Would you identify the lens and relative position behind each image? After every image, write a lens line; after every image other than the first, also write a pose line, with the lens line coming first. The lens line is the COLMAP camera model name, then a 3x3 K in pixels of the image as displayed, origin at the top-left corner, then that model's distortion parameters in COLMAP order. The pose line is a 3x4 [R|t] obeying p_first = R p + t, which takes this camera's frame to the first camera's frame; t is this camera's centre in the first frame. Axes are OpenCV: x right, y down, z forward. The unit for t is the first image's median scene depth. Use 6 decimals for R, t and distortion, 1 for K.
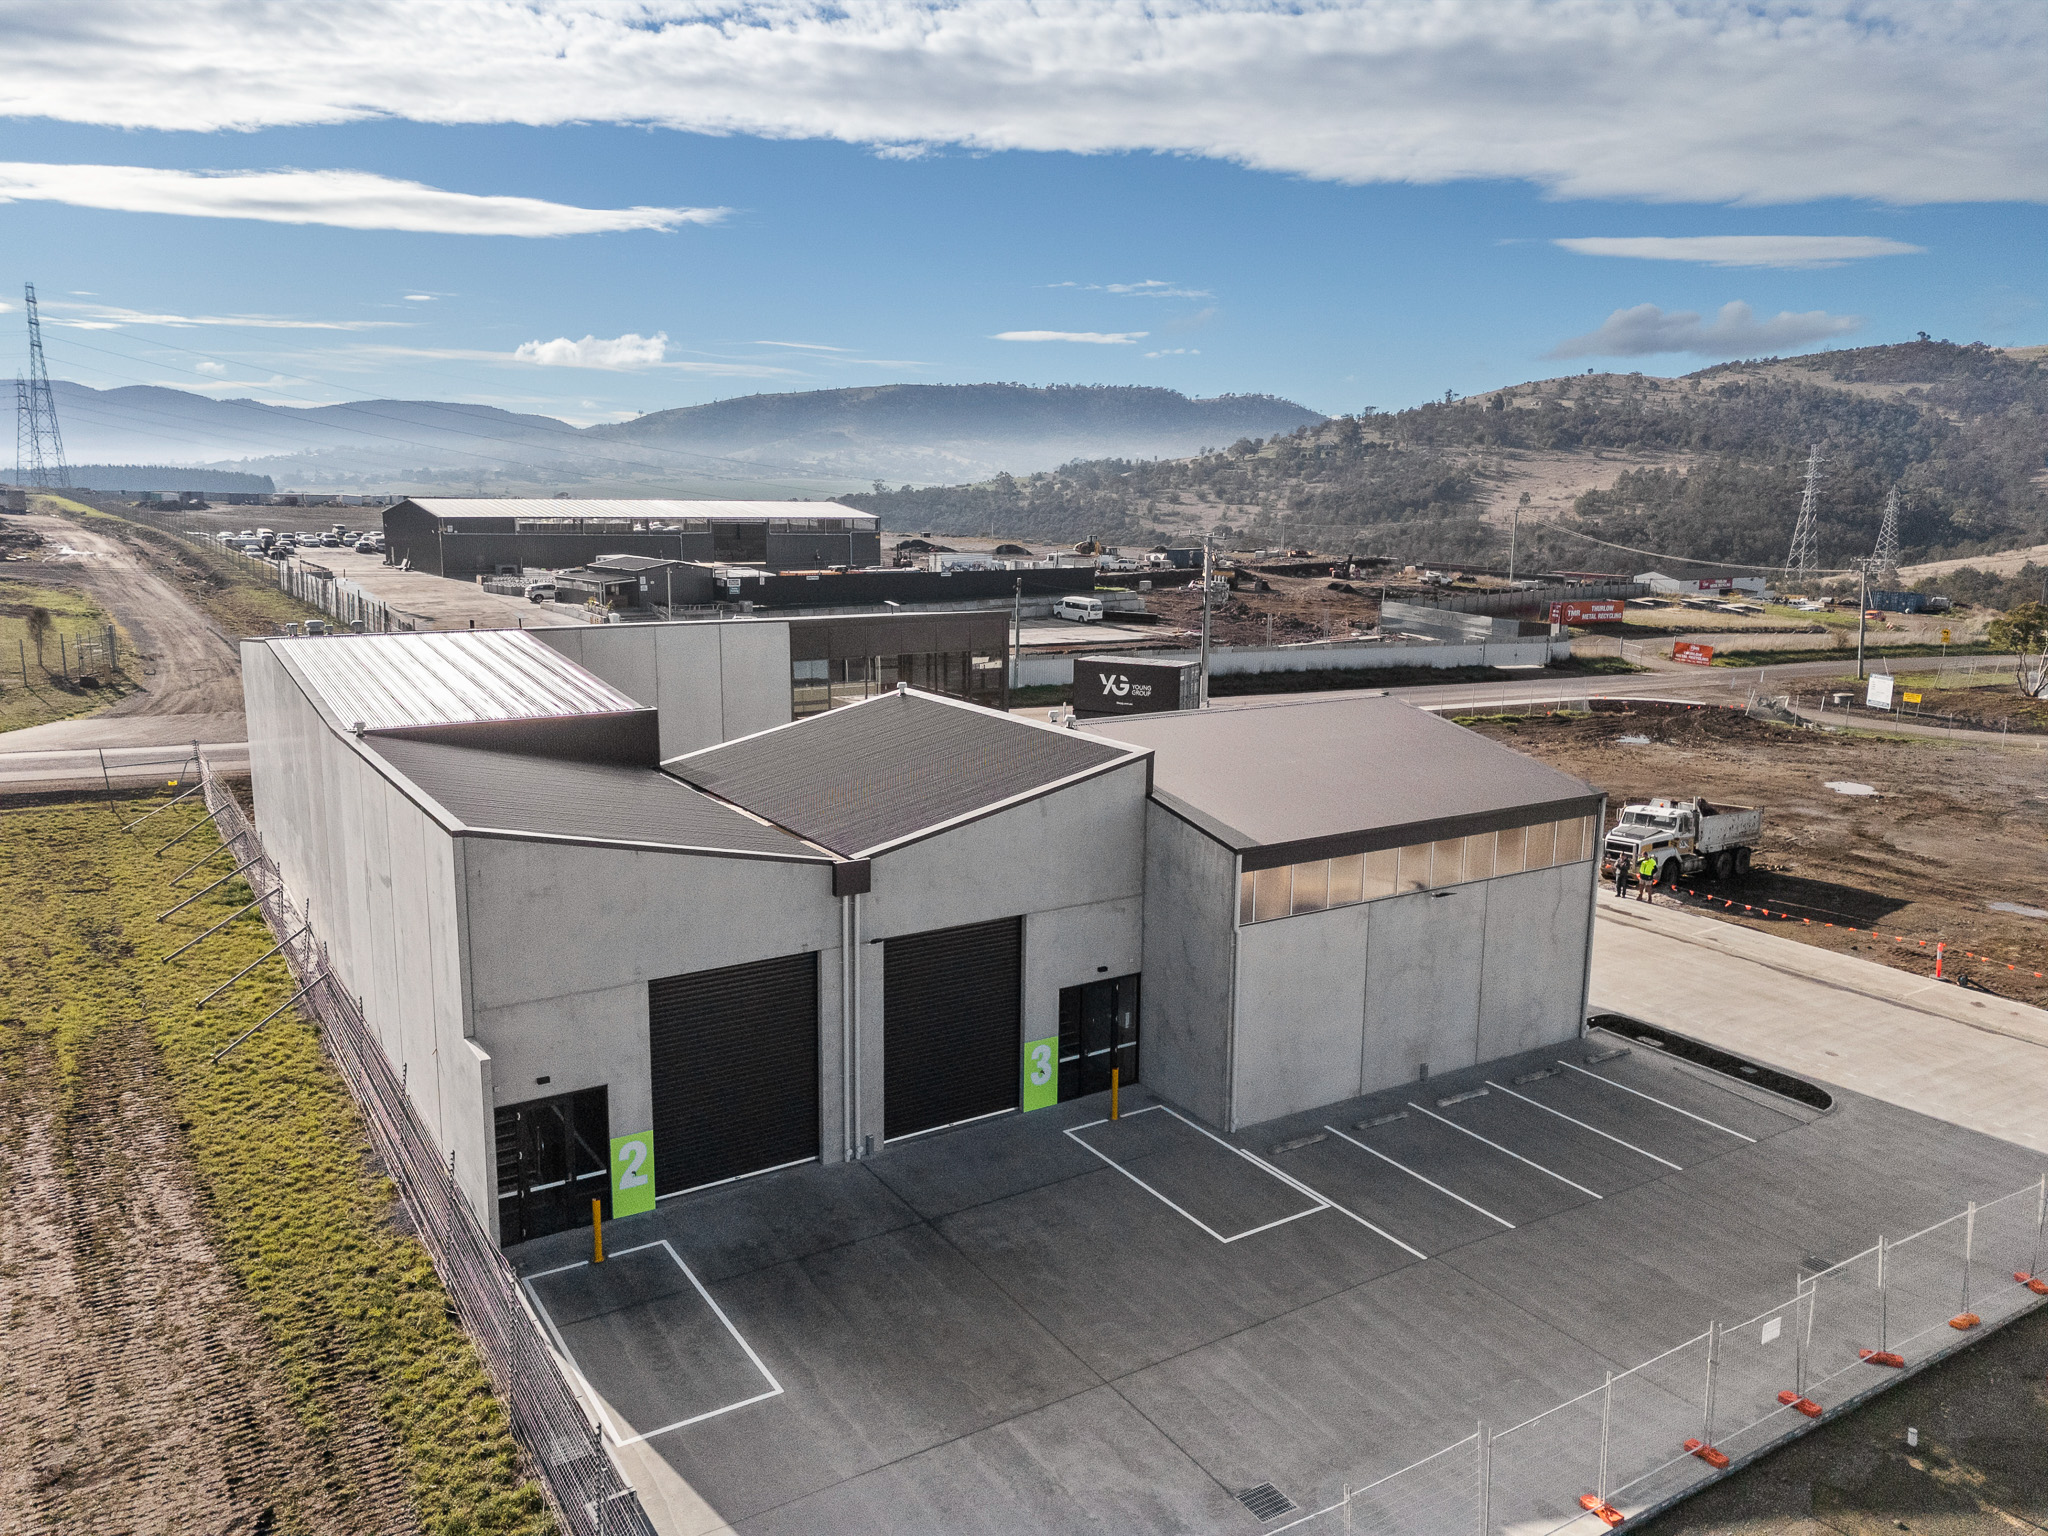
lens RADIAL K [[1498.1, 0, 1025.5], [0, 1498.1, 769.4], [0, 0, 1]] dist [0.064757, -0.050500]
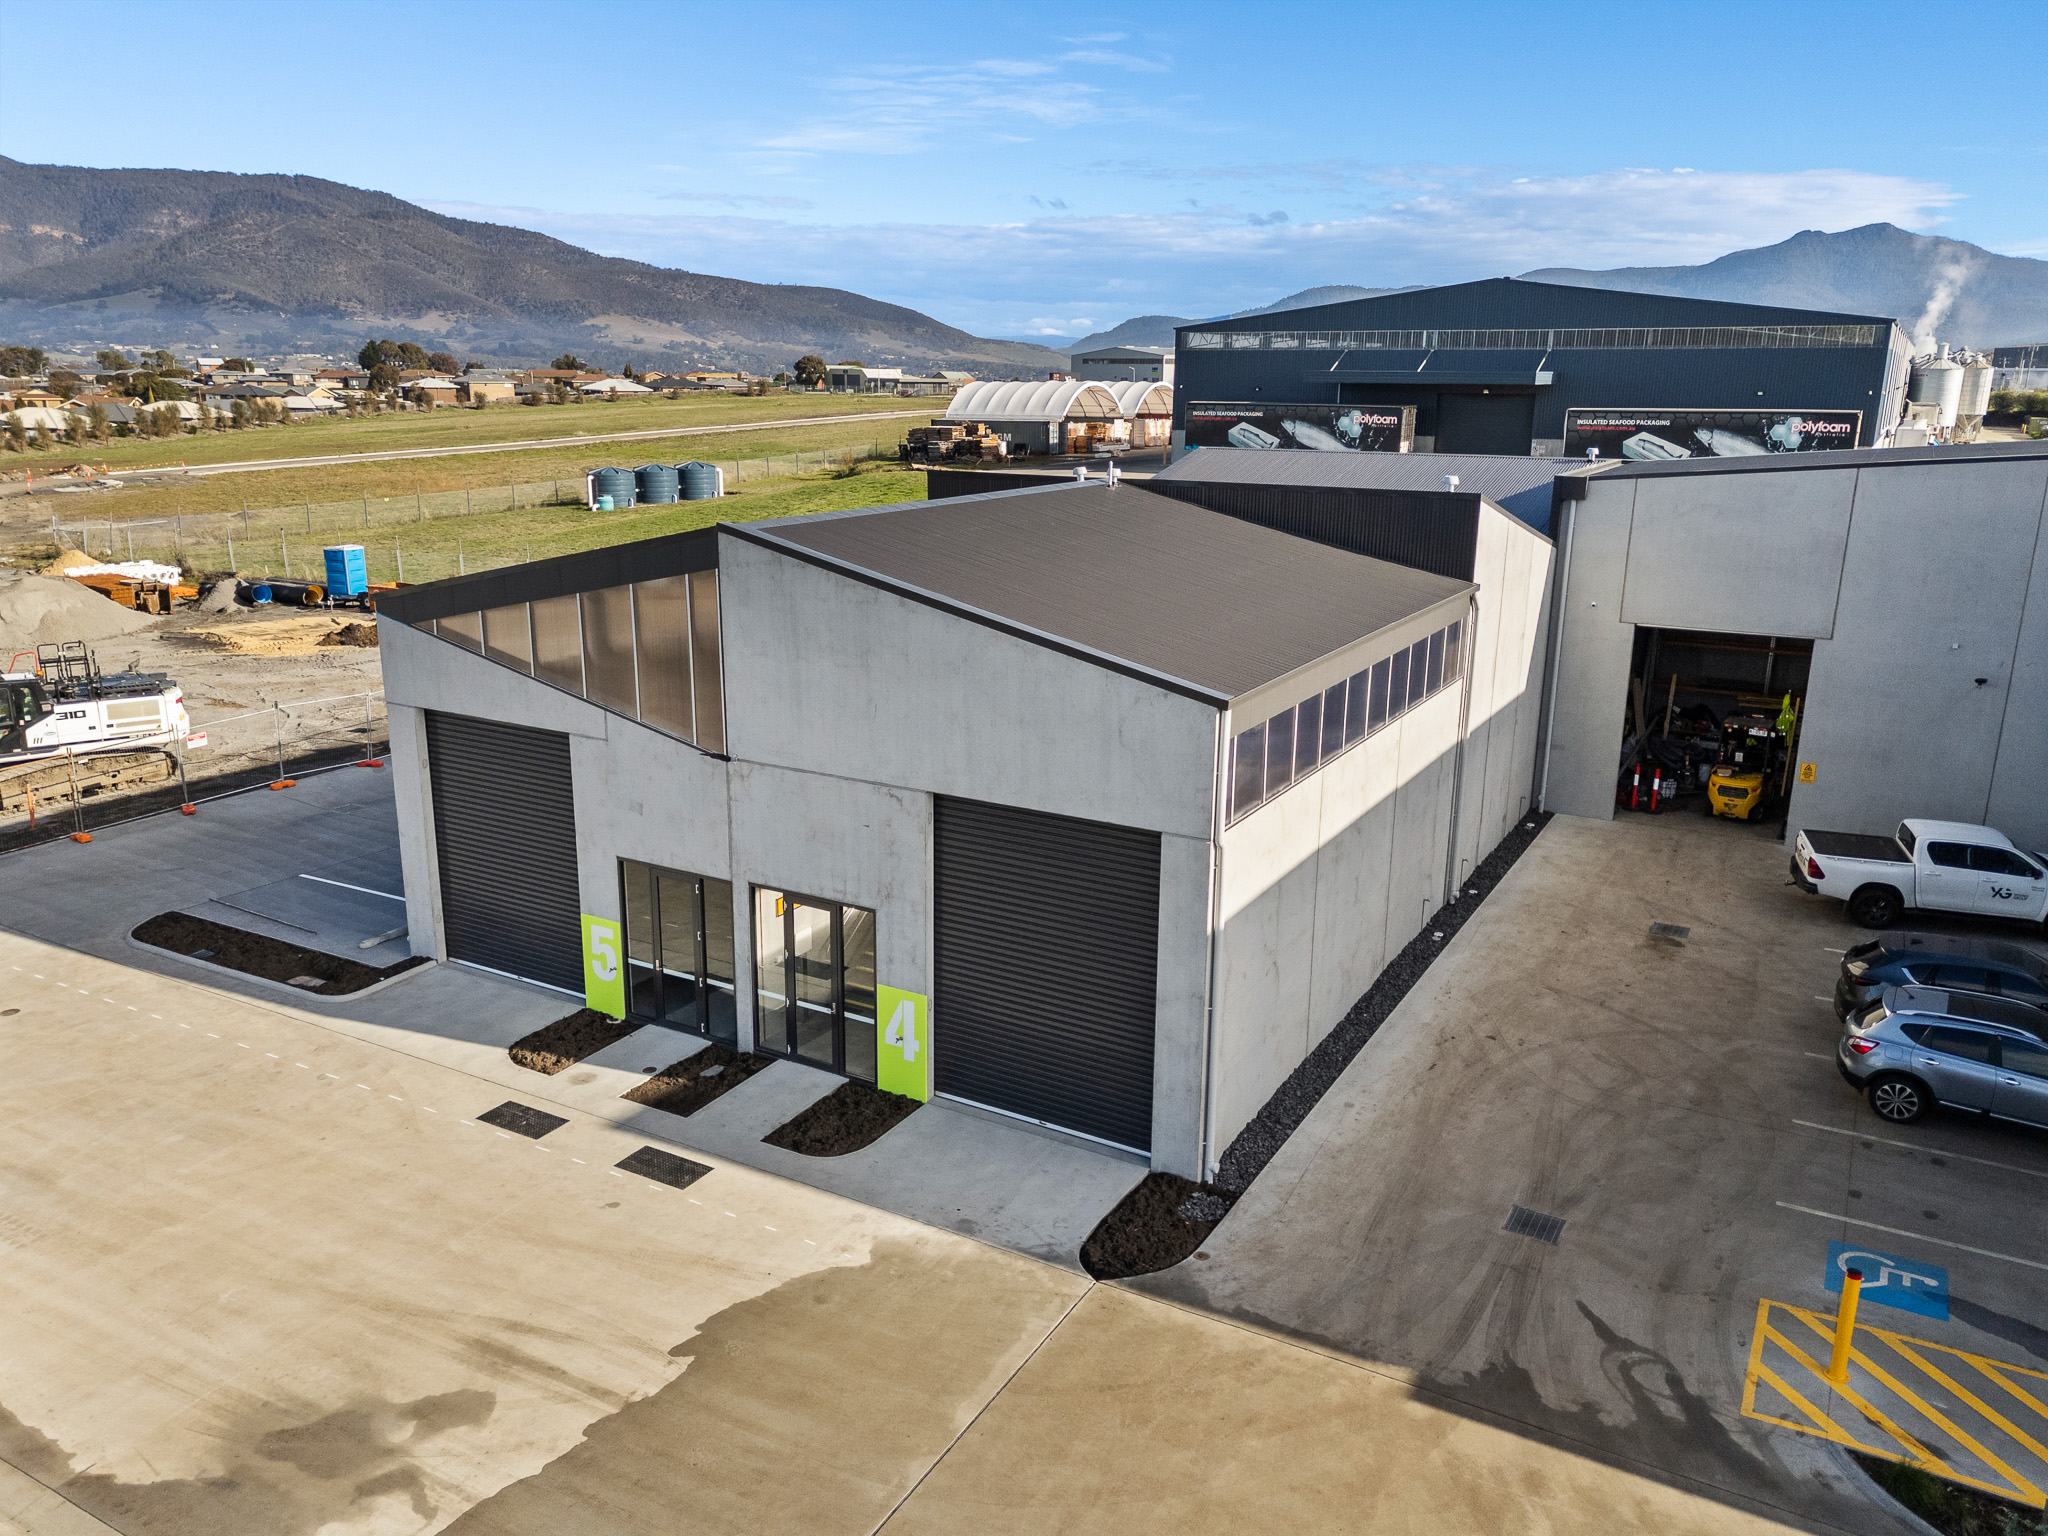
lens RADIAL K [[1498.1, 0, 1010.3], [0, 1498.1, 735.1], [0, 0, 1]] dist [0.064757, -0.050500]
pose [[-0.892306, 0.098120, -0.440638, 0.447641], [-0.096882, 0.911726, 0.399211, -0.224903], [0.440912, 0.398908, -0.804033, 1.734114]]
